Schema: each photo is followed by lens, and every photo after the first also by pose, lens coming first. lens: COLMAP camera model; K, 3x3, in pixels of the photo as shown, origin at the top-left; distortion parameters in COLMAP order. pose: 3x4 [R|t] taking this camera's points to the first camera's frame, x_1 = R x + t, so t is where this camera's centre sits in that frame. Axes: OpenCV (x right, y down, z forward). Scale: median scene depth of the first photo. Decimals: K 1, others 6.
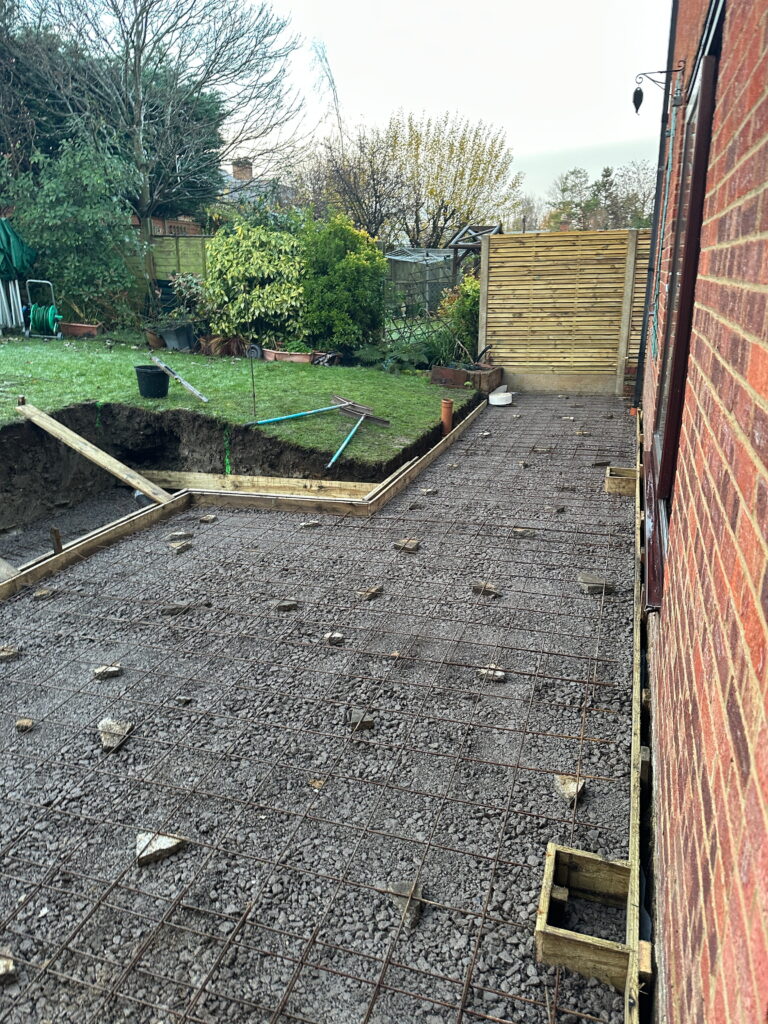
lens RADIAL K [[717.4, 0, 384.0], [0, 717.4, 512.0], [0, 0, 1]] dist [0.049222, -0.057908]
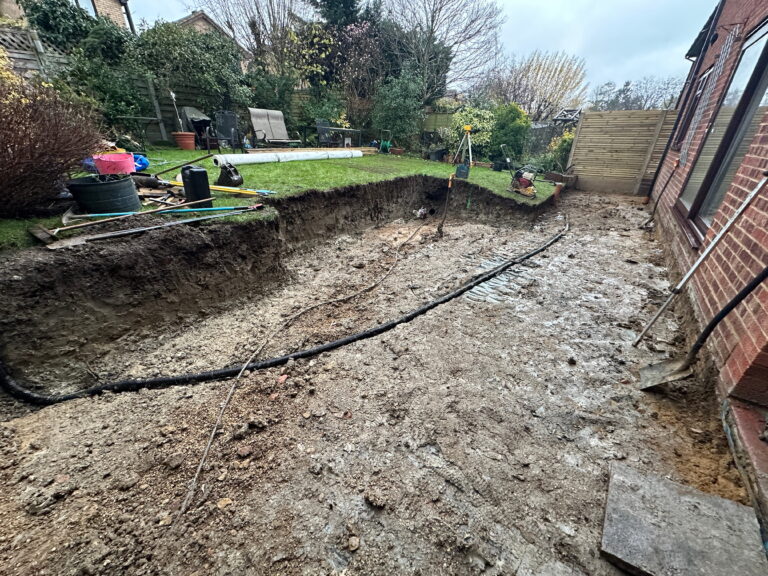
lens RADIAL K [[303.3, 0, 384.0], [0, 303.3, 288.0], [0, 0, 1]] dist [0.000813, -0.000461]
pose [[0.952736, 0.156230, -0.260549, -0.110755], [-0.116652, 0.980022, 0.161085, 0.062161], [0.280511, -0.123078, 0.951927, -0.109773]]
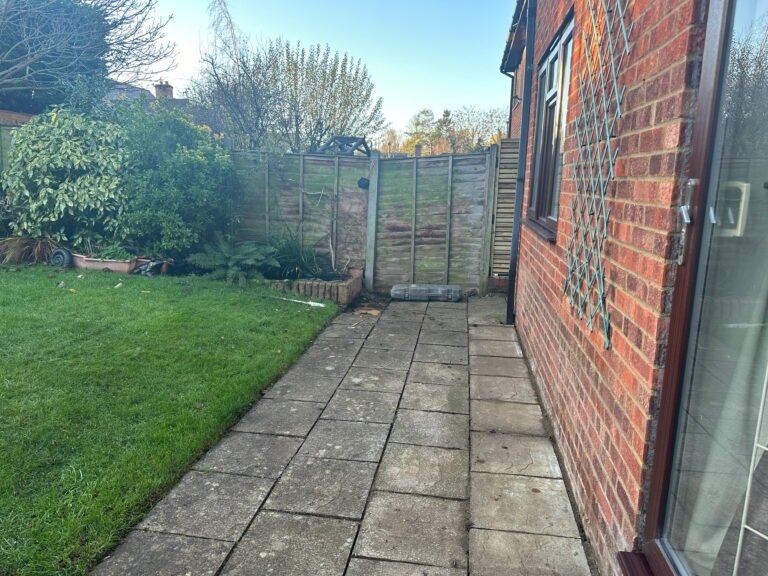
lens RADIAL K [[538.0, 0, 384.0], [0, 538.0, 288.0], [0, 0, 1]] dist [0.049222, -0.057908]
pose [[0.985170, -0.001262, 0.171578, 0.074308], [0.021930, 0.992698, -0.118617, -0.104250], [-0.170176, 0.120621, 0.978003, 0.331066]]
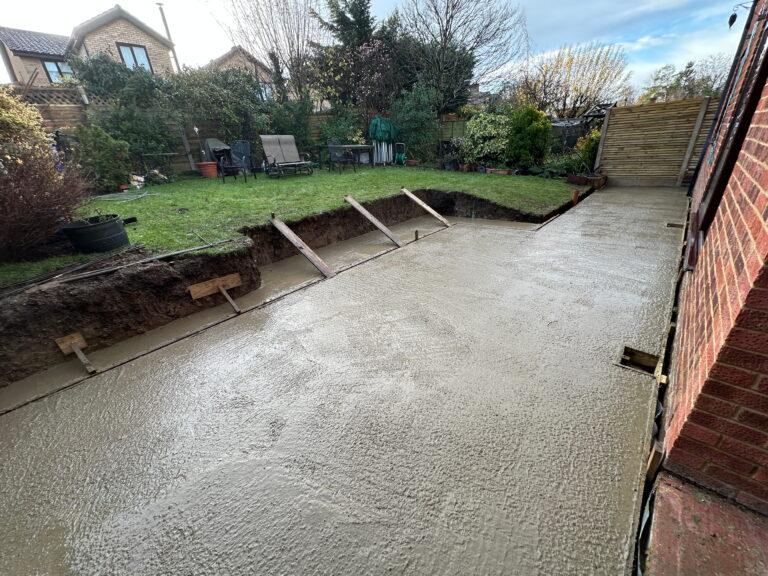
lens RADIAL K [[303.3, 0, 384.0], [0, 303.3, 288.0], [0, 0, 1]] dist [0.000813, -0.000461]
pose [[0.911451, 0.135484, -0.388460, -0.034516], [-0.081298, 0.984914, 0.152761, 0.032143], [0.403297, -0.107653, 0.908715, -0.072646]]
